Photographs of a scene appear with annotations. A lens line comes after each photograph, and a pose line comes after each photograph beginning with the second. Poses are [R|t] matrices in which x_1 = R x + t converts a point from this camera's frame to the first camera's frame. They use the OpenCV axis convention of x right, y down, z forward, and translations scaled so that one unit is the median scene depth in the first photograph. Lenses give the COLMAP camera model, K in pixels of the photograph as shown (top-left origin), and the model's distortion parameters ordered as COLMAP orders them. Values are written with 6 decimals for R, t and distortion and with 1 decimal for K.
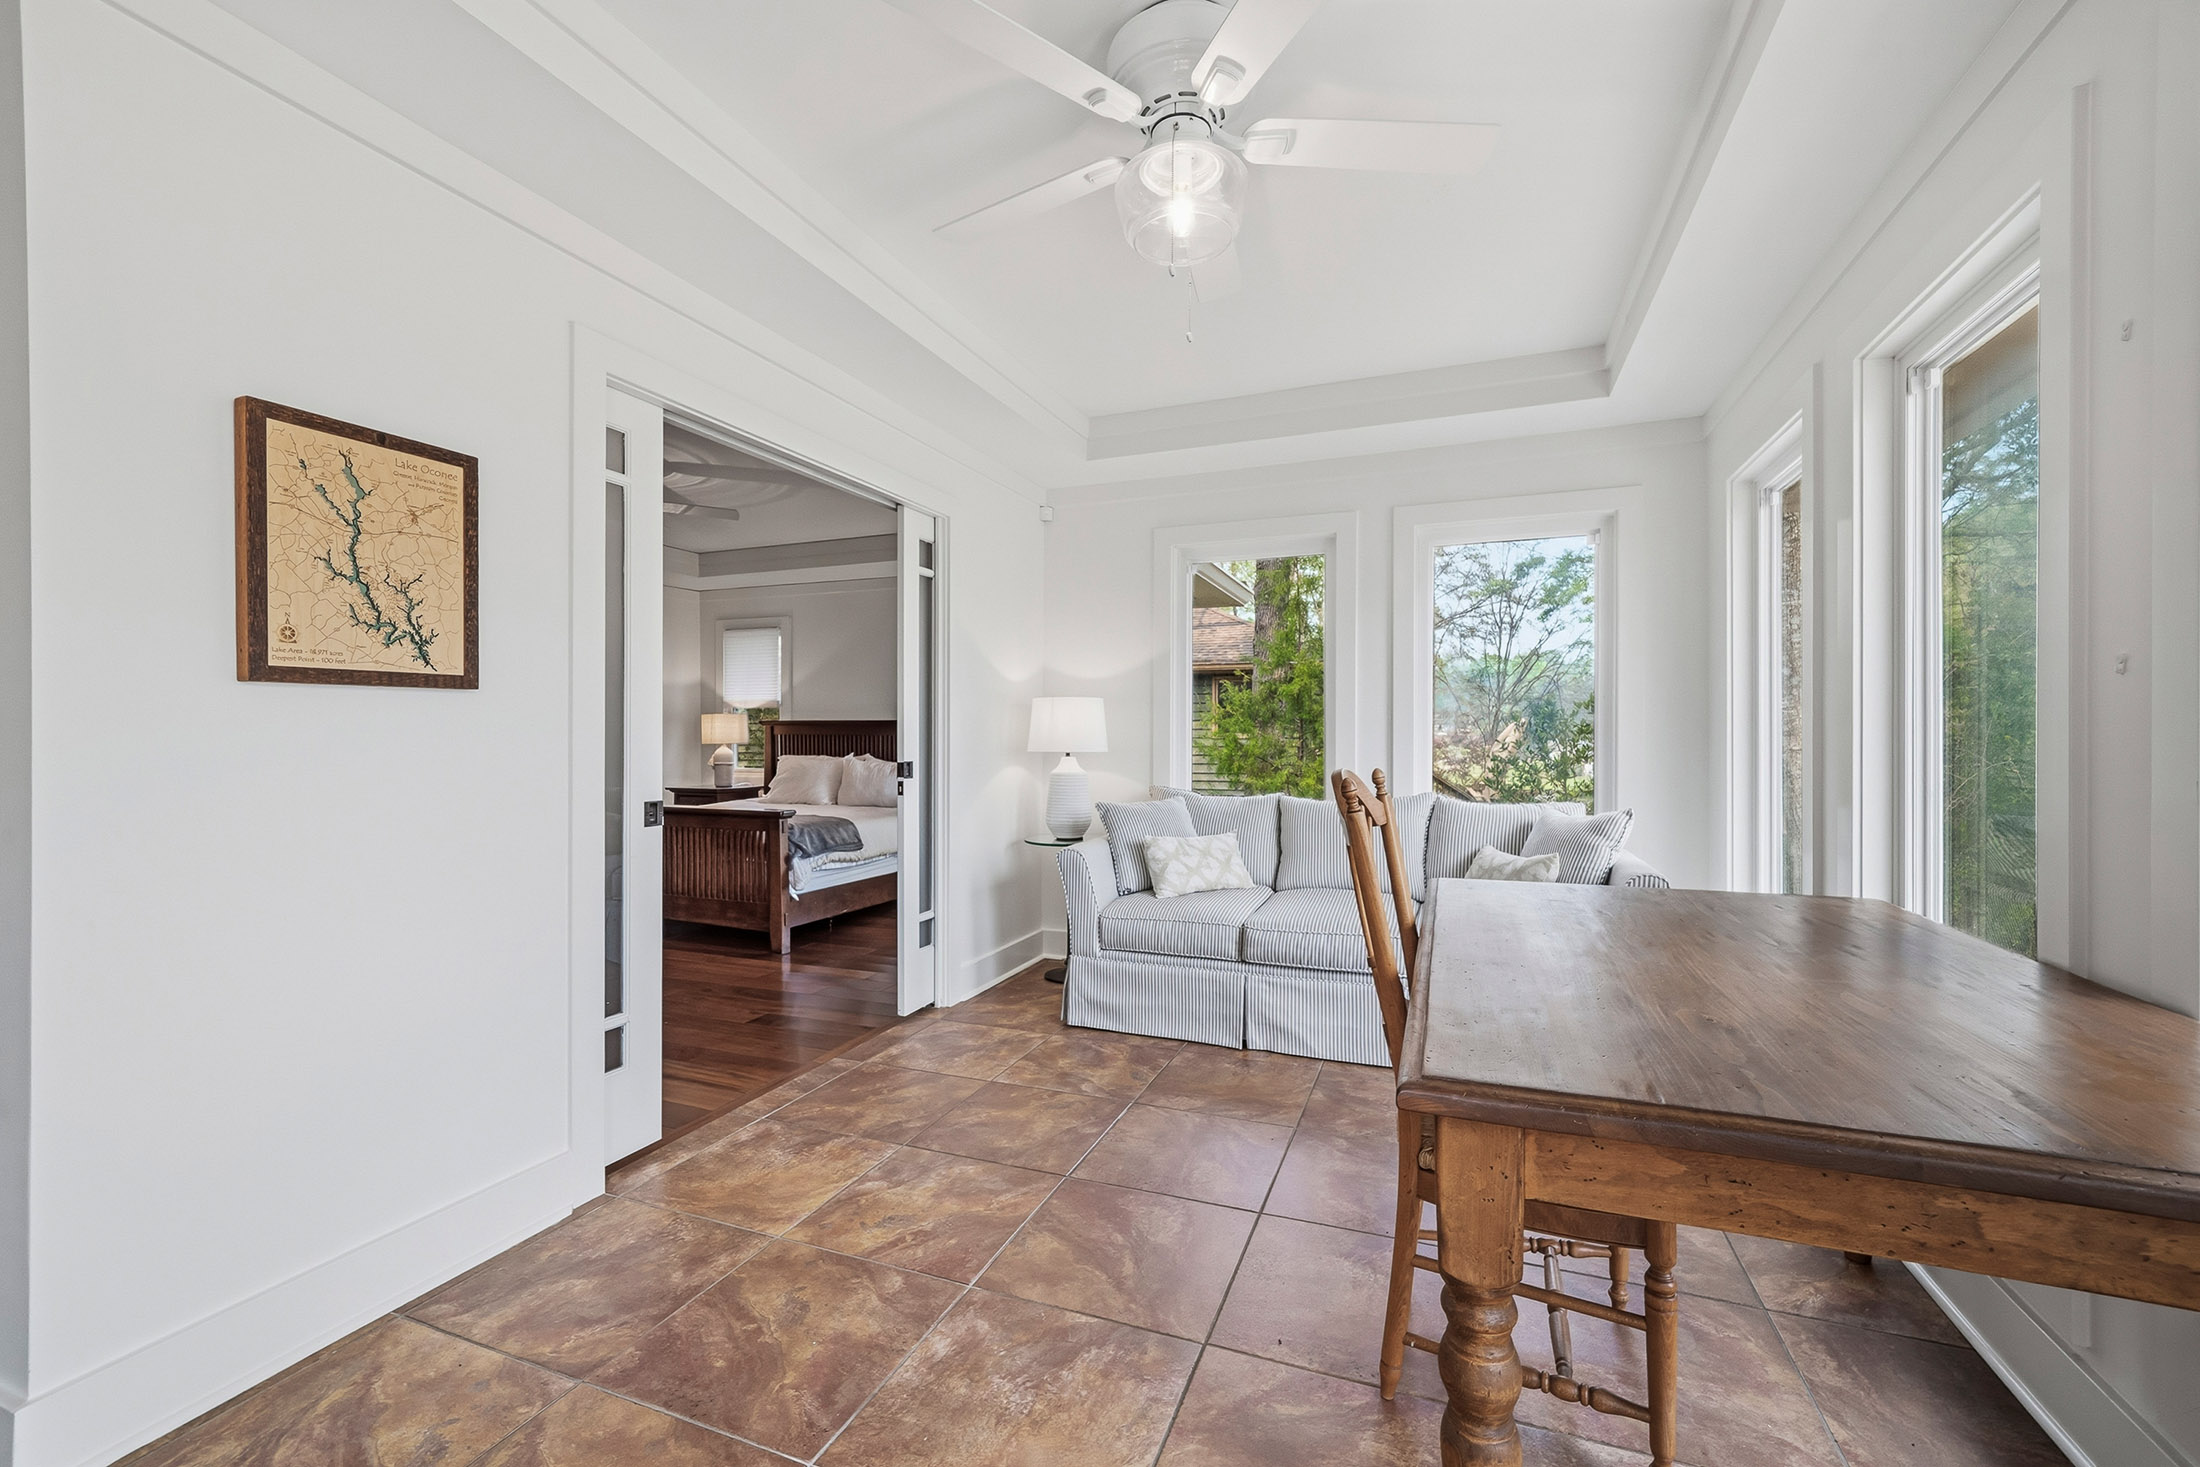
lens RADIAL K [[901.0, 0, 1099.4], [0, 901.0, 743.4], [0, 0, 1]] dist [-0.000352, -0.000004]
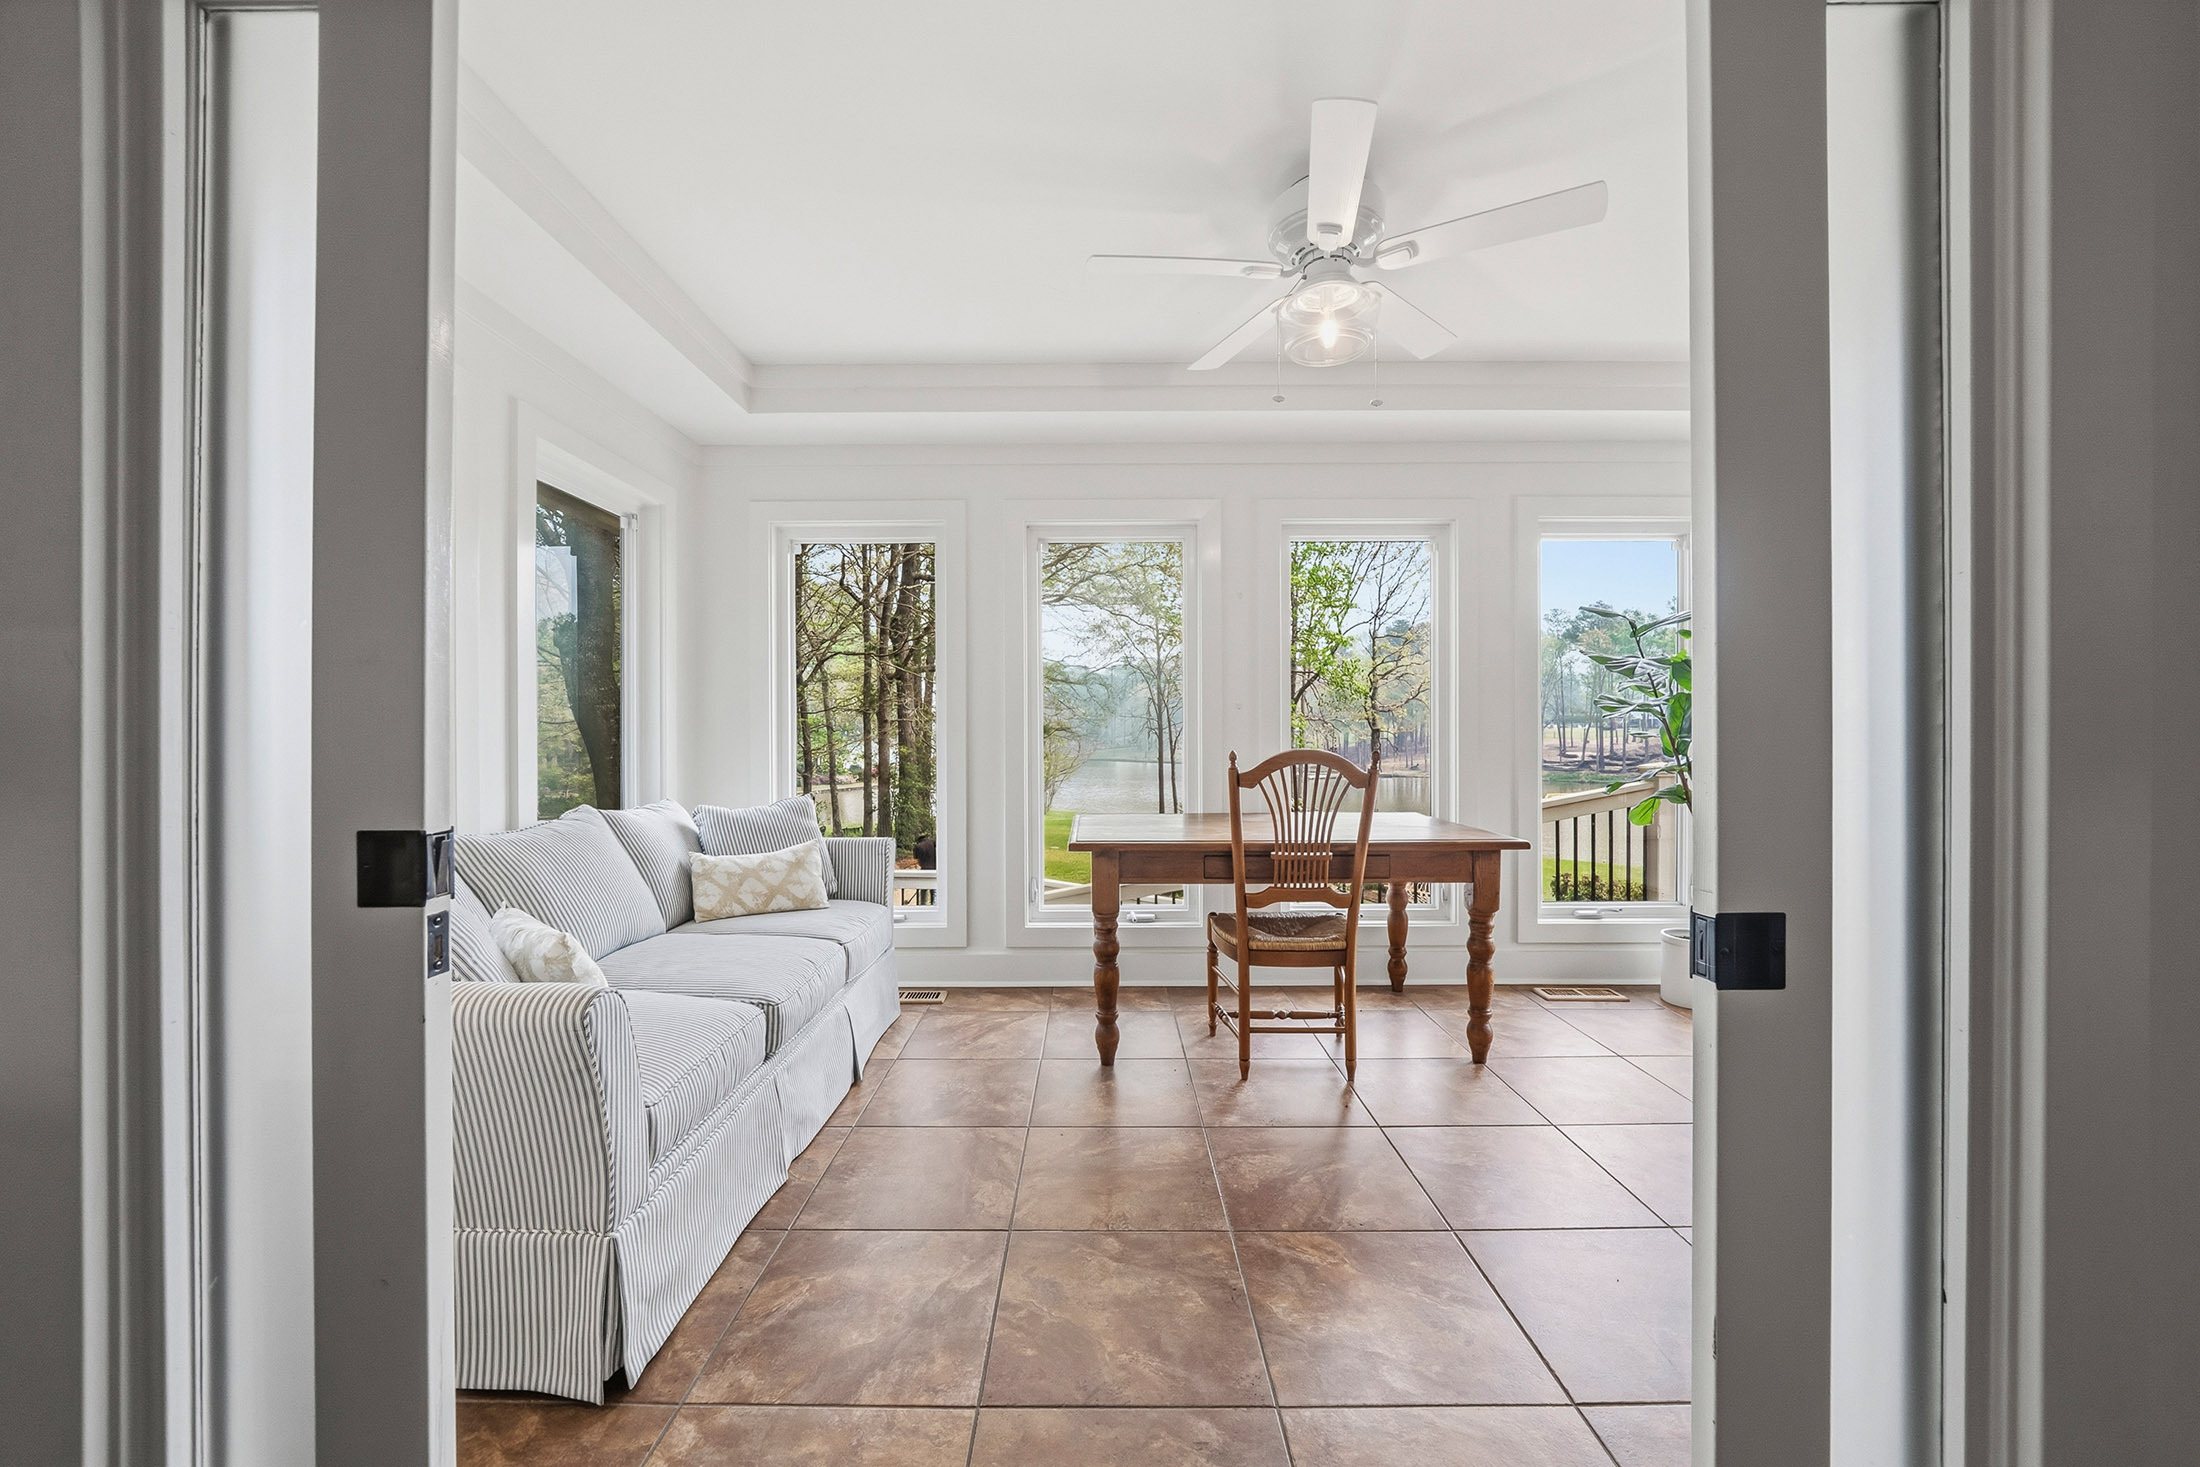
lens RADIAL K [[849.5, 0, 1128.7], [0, 849.5, 736.4], [0, 0, 1]] dist [-0.000108, -0.000029]
pose [[-0.392424, -0.004875, 0.919772, -0.818513], [0.001969, 0.999979, 0.006140, 0.000685], [-0.919782, 0.004220, -0.392406, 1.549080]]
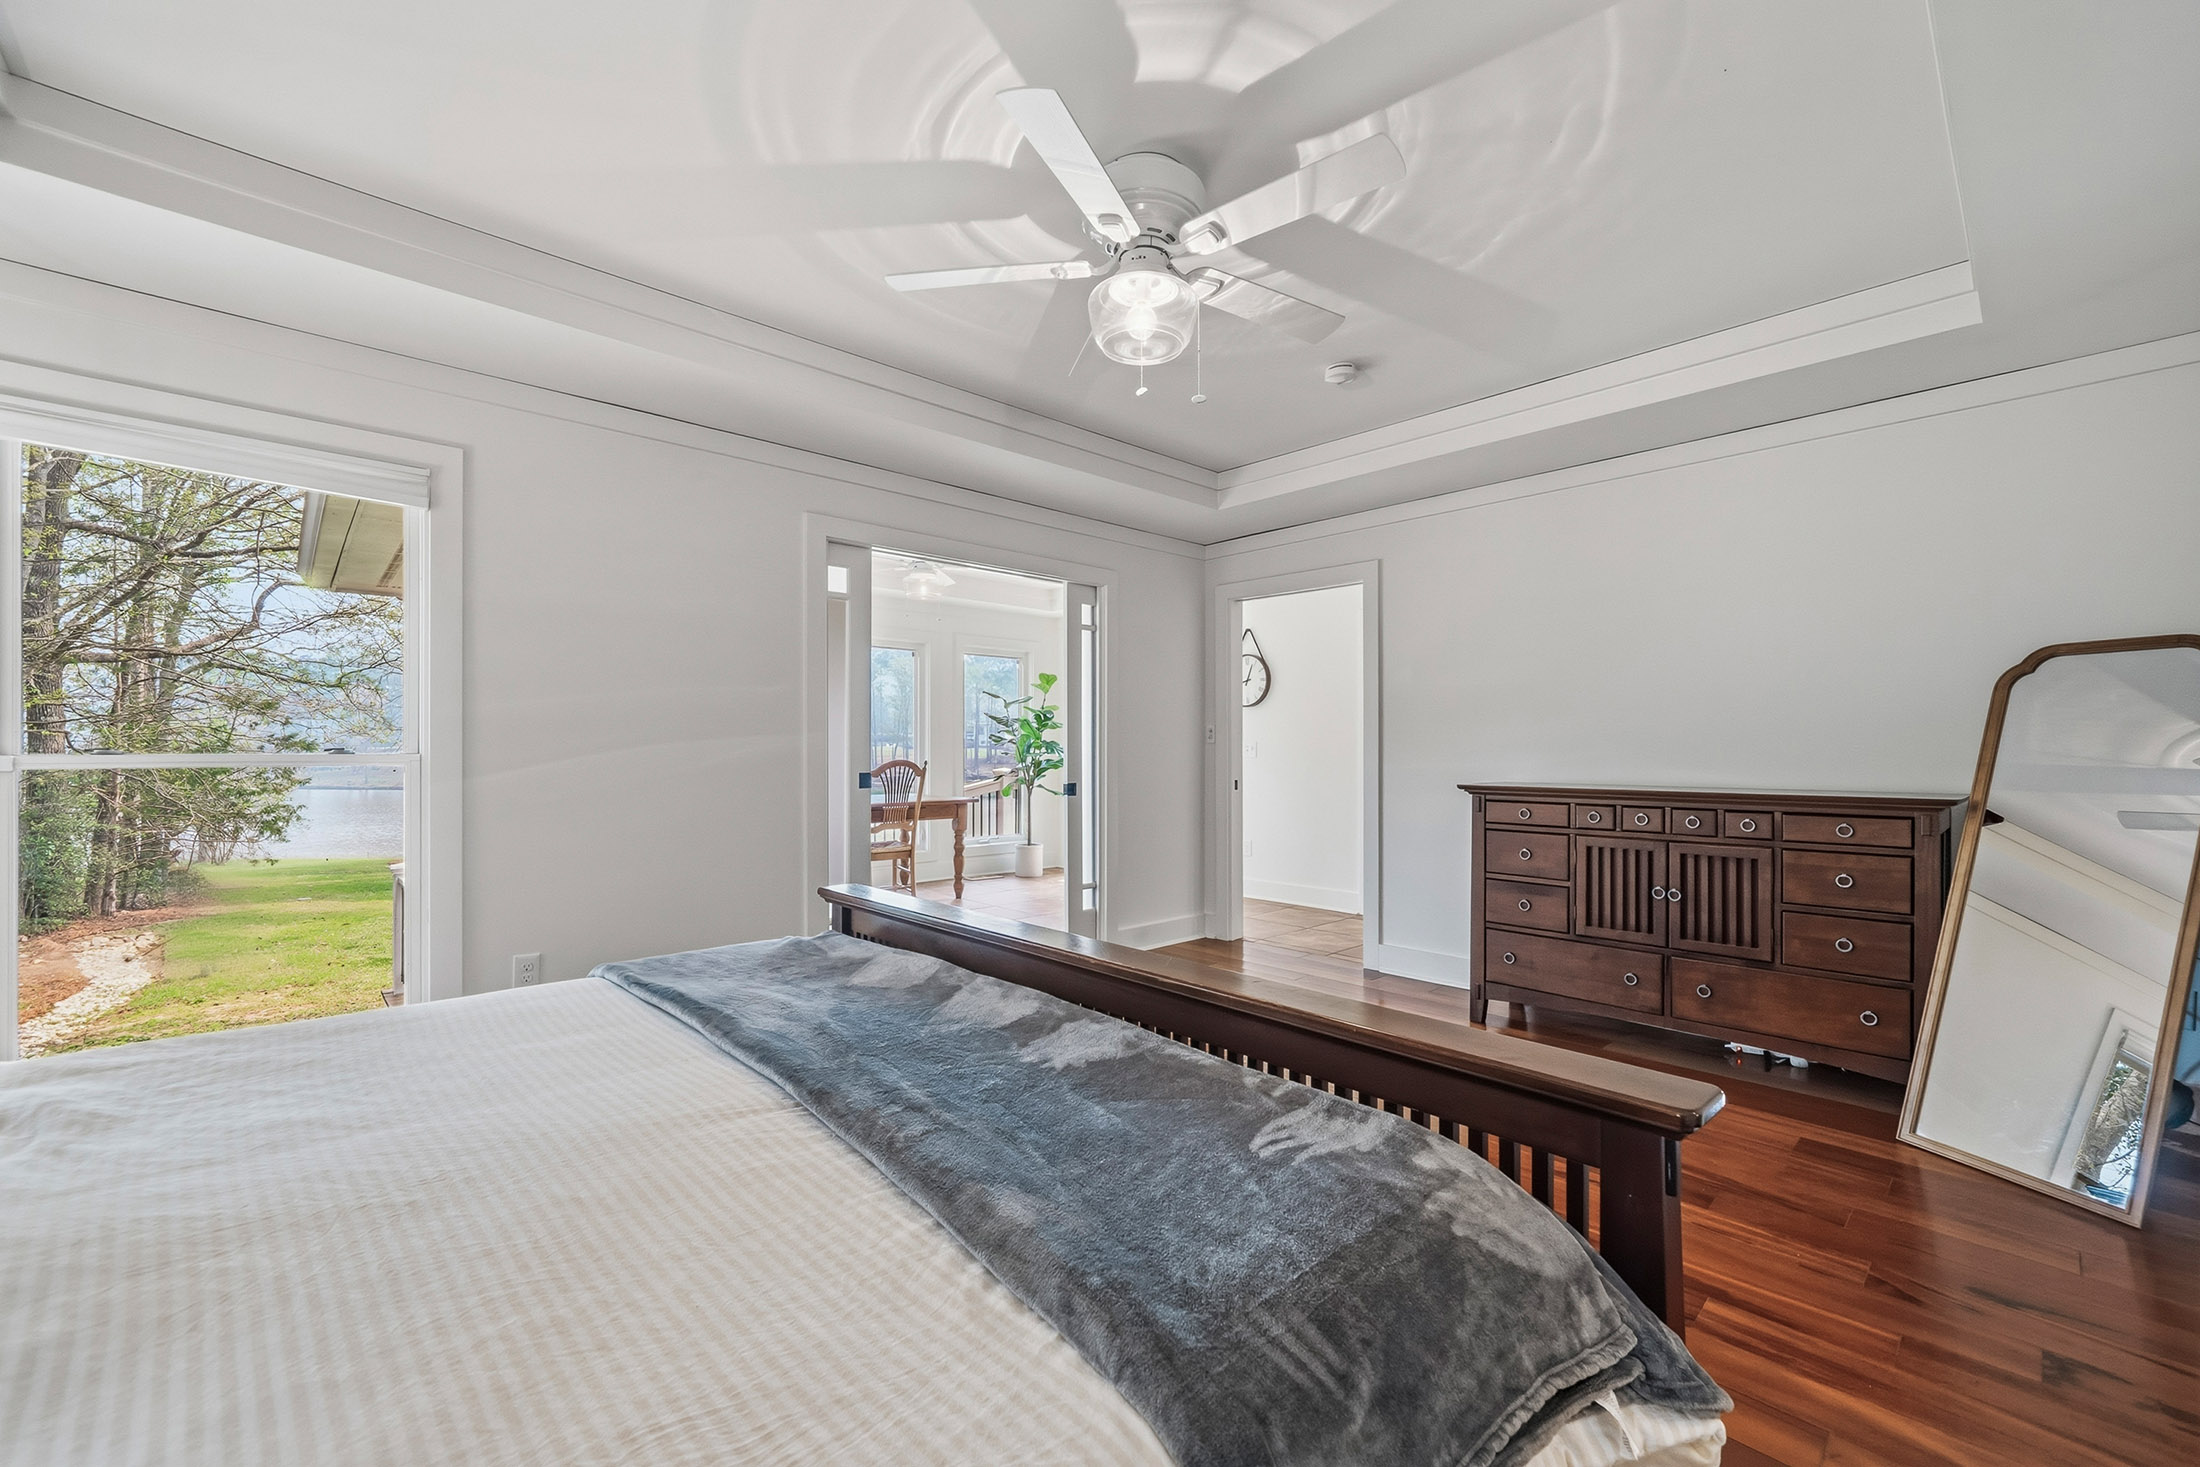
lens RADIAL K [[901.0, 0, 1099.4], [0, 901.0, 743.4], [0, 0, 1]] dist [-0.000352, -0.000004]
pose [[-0.902178, 0.000485, 0.431363, -1.649568], [-0.002498, 0.999977, -0.006350, -0.007888], [-0.431356, -0.006807, -0.902156, 3.212131]]
